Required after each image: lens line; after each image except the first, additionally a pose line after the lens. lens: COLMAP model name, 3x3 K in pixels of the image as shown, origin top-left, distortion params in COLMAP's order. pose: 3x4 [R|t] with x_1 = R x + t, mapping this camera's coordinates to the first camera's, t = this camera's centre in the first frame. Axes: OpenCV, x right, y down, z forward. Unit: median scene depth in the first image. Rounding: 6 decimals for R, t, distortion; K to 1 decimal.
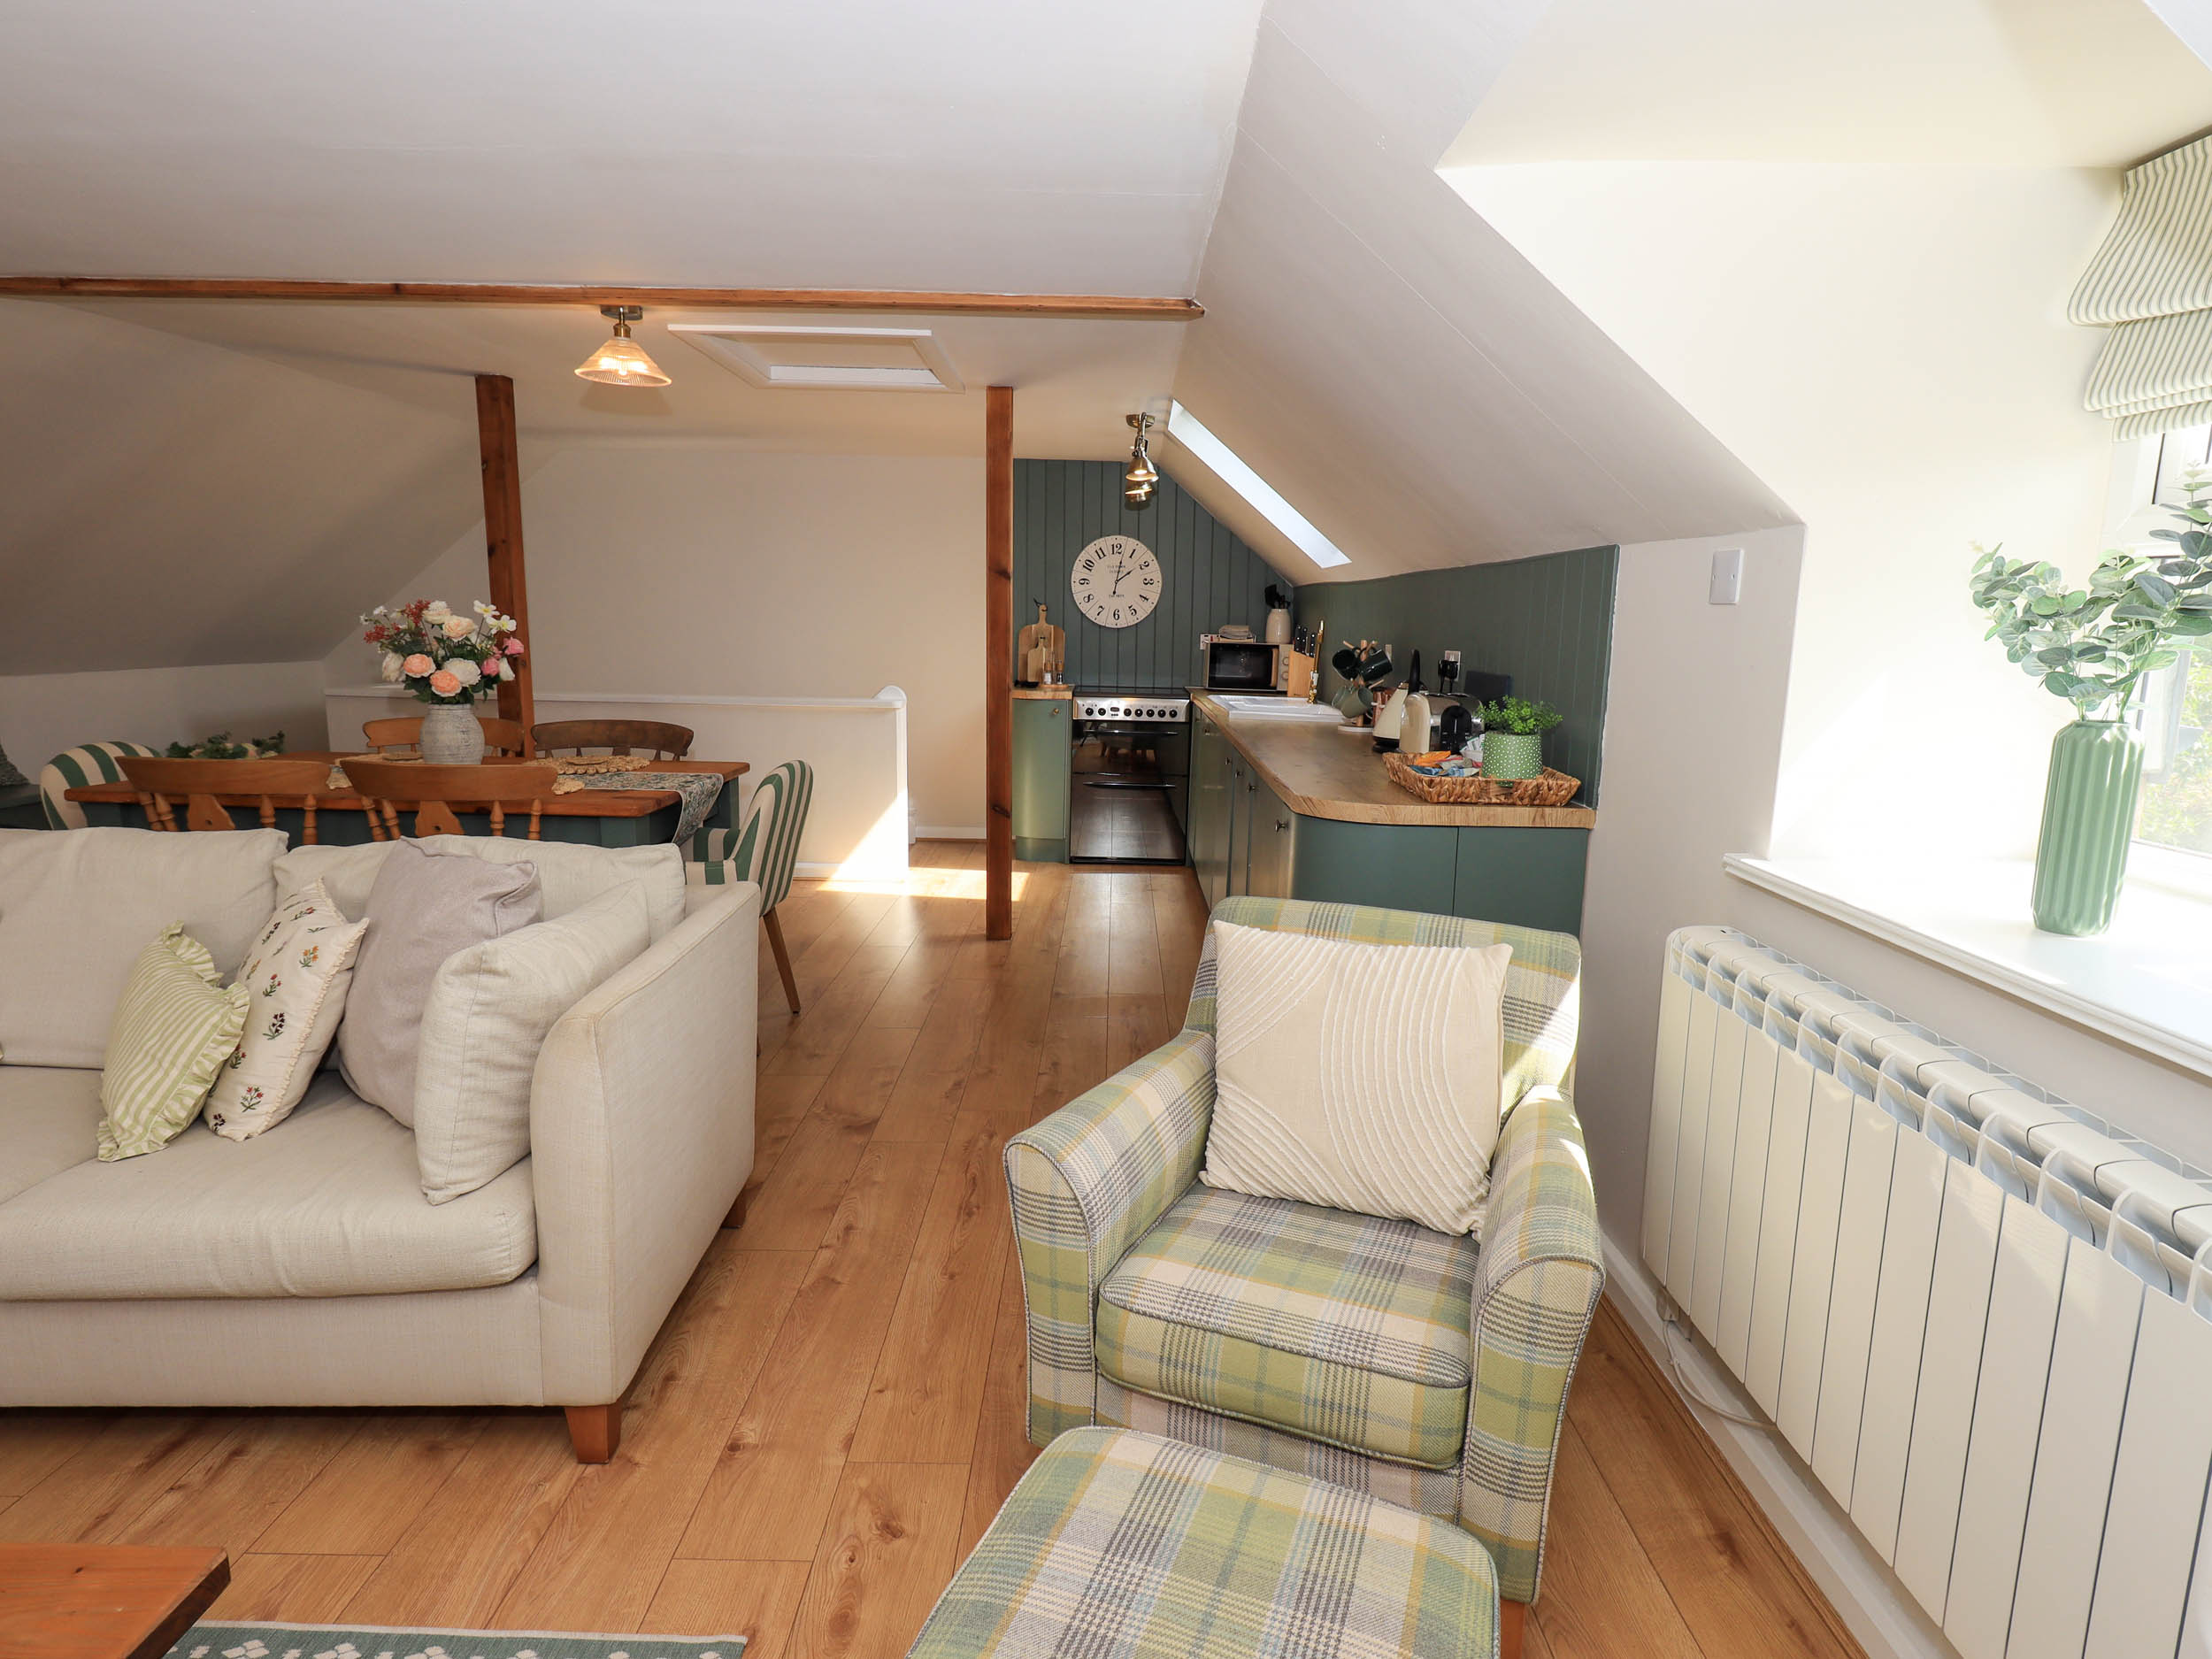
lens RADIAL K [[1151.1, 0, 1121.2], [0, 1151.1, 825.4], [0, 0, 1]] dist [0.005122, -0.001594]
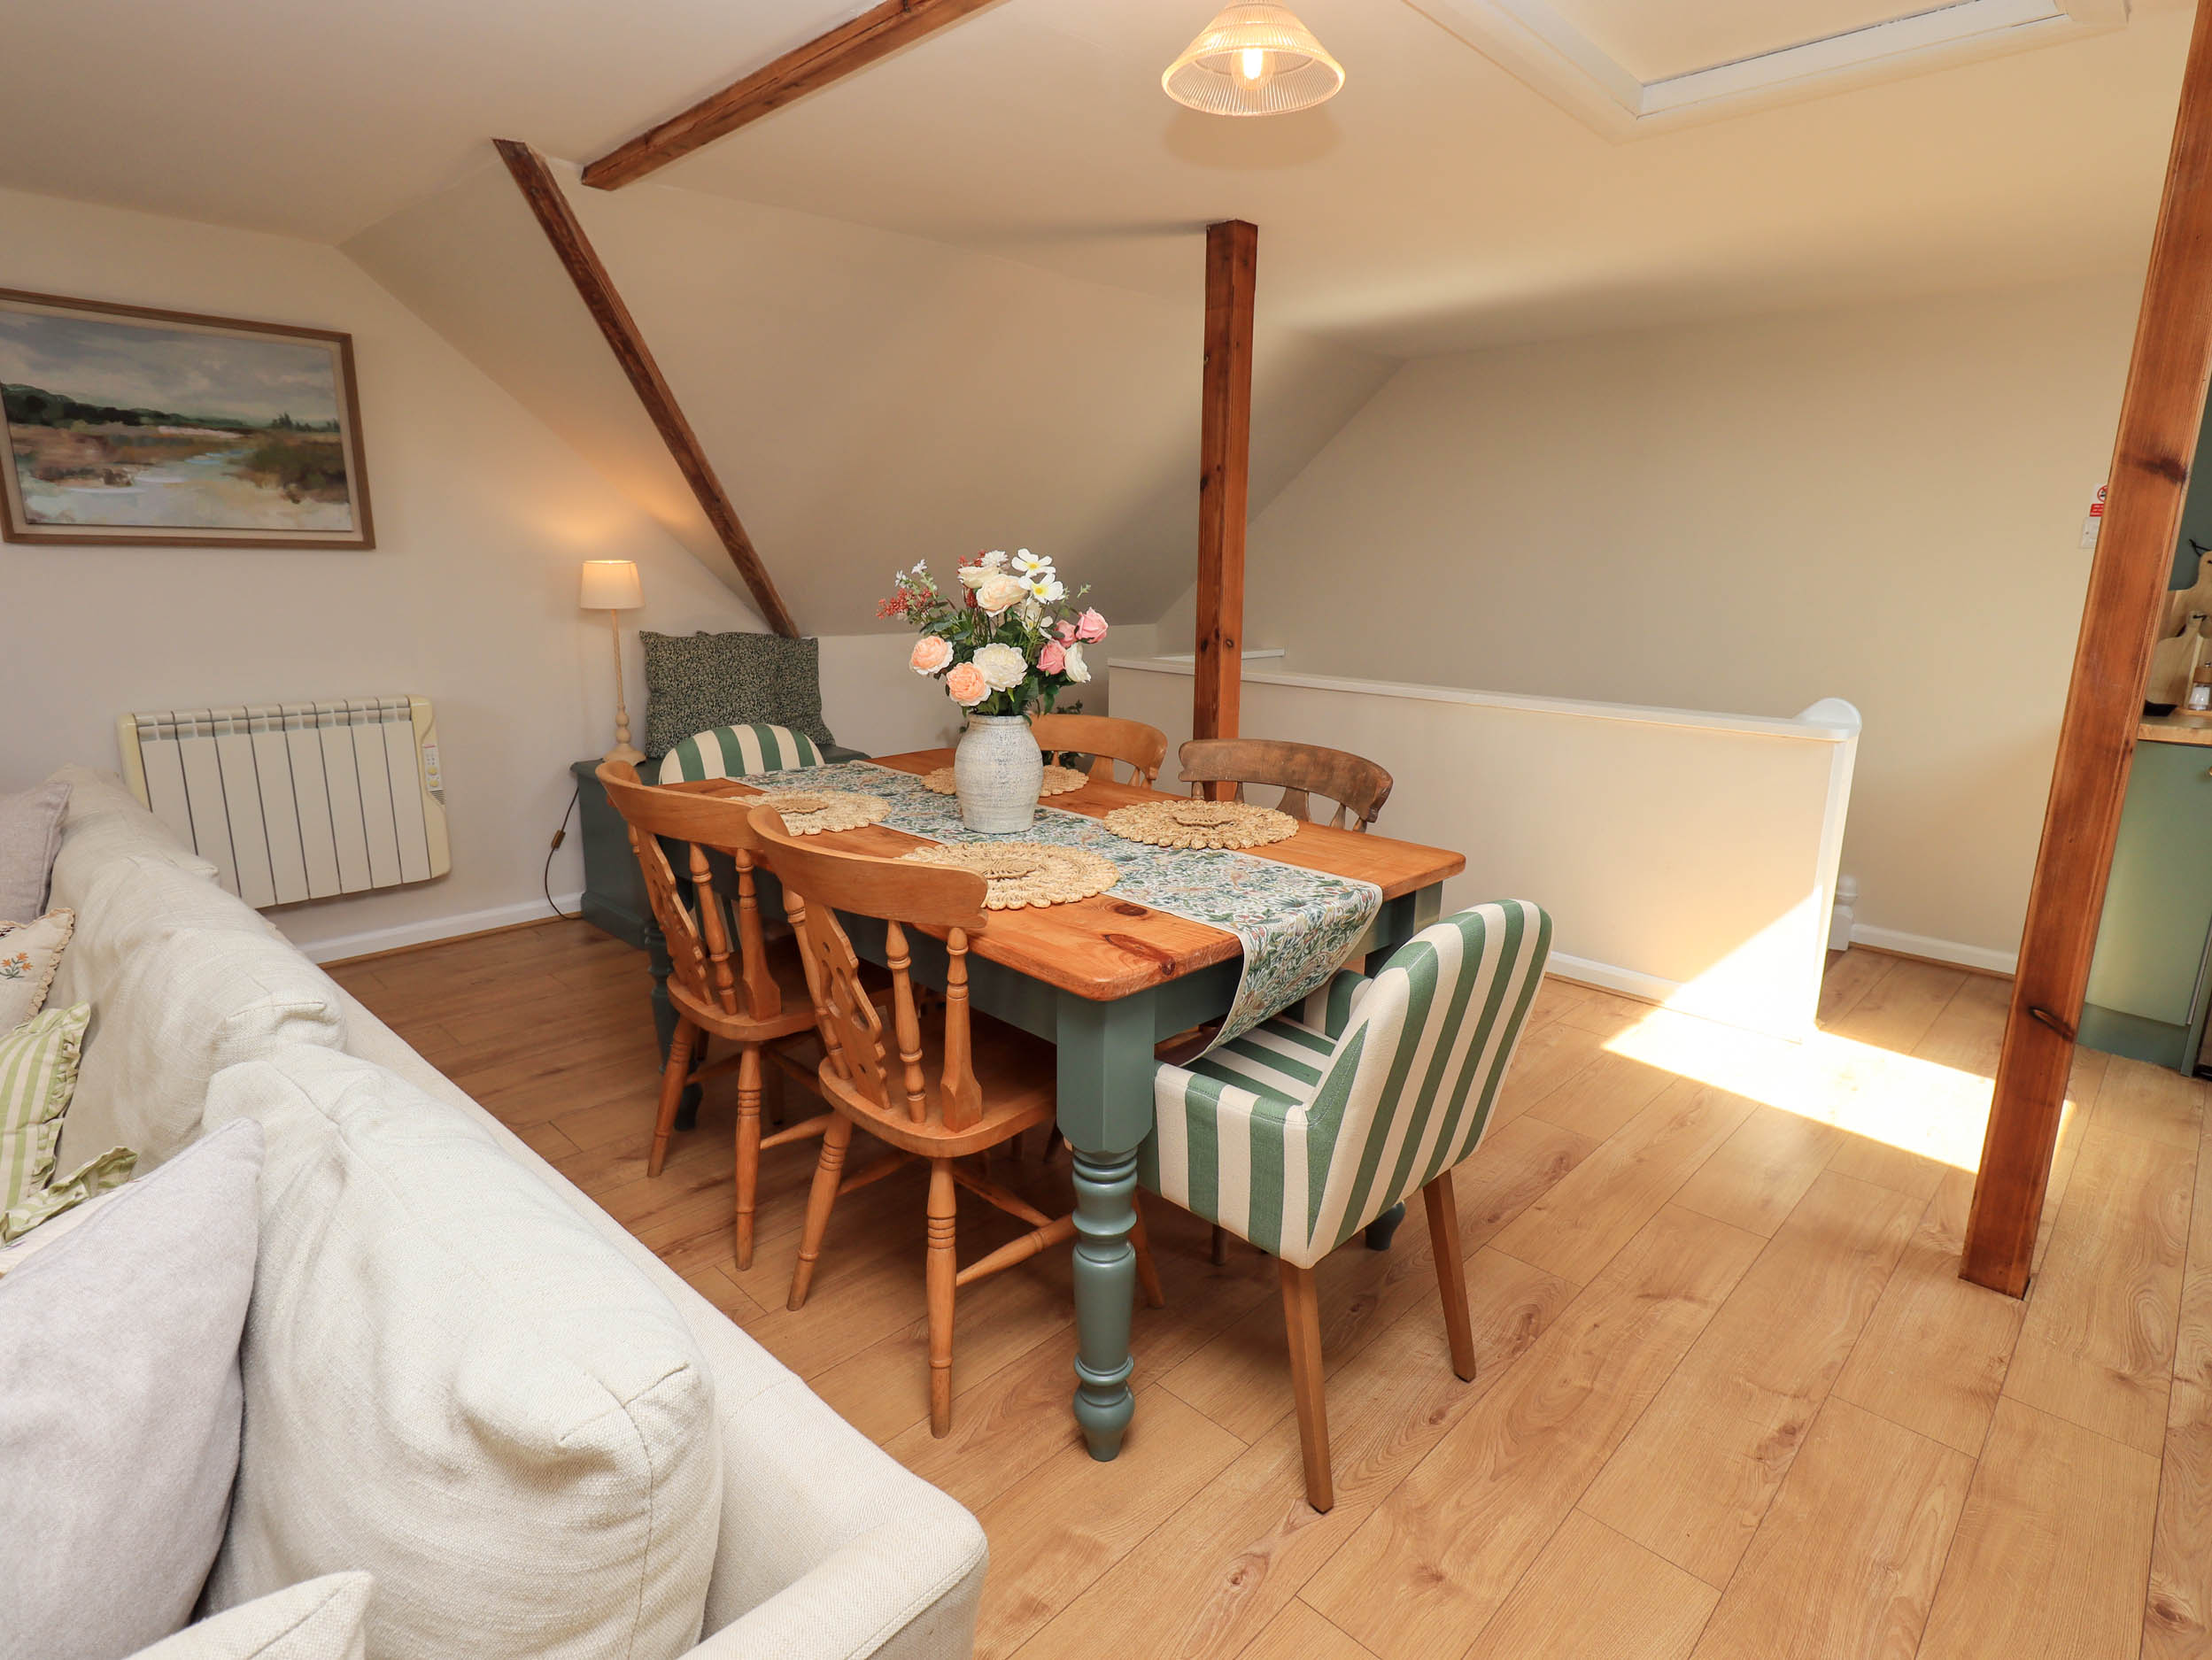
lens RADIAL K [[1151.0, 0, 1124.0], [0, 1151.0, 812.9], [0, 0, 1]] dist [0.005122, -0.001594]
pose [[0.717567, 0.140663, -0.682138, -0.076129], [-0.123959, 0.989550, 0.073657, -0.088751], [0.685370, 0.031703, 0.727504, 0.487987]]
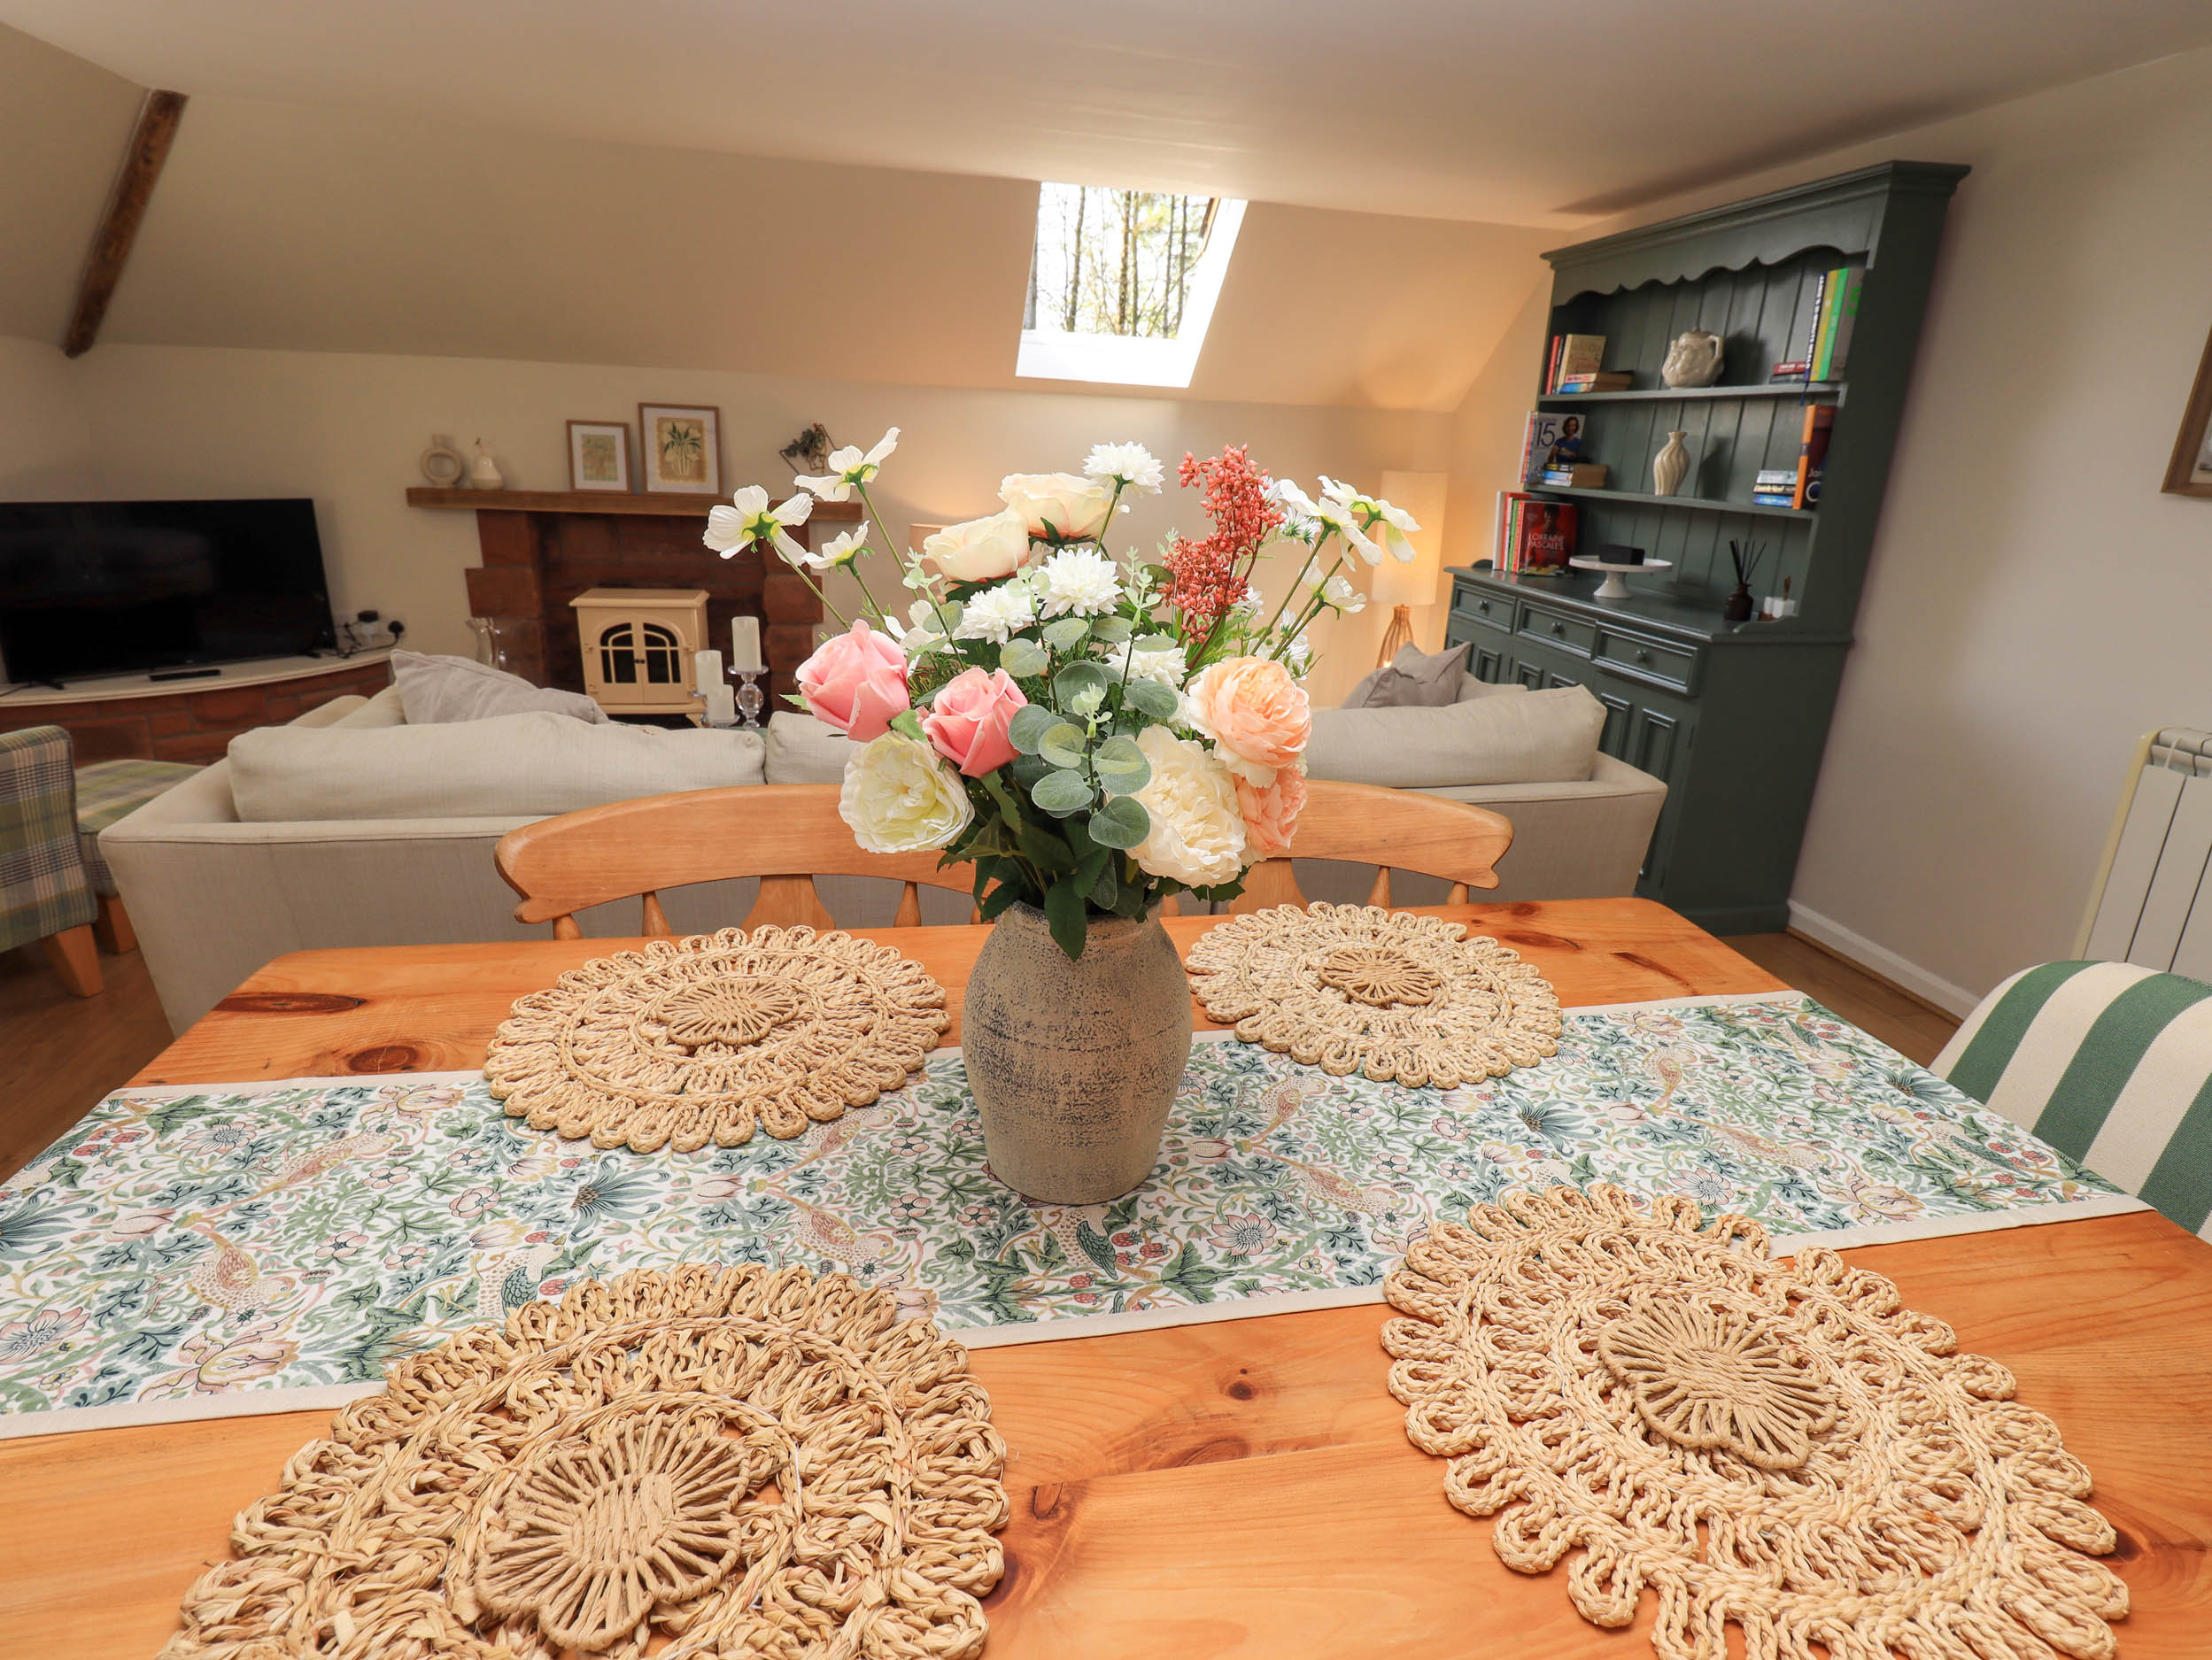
lens RADIAL K [[1151.0, 0, 1117.4], [0, 1151.0, 806.8], [0, 0, 1]] dist [0.005122, -0.001594]
pose [[-0.978892, 0.002545, -0.204364, -0.451171], [-0.093499, 0.883576, 0.458858, -0.192080], [0.181739, 0.468280, -0.864688, 0.999494]]
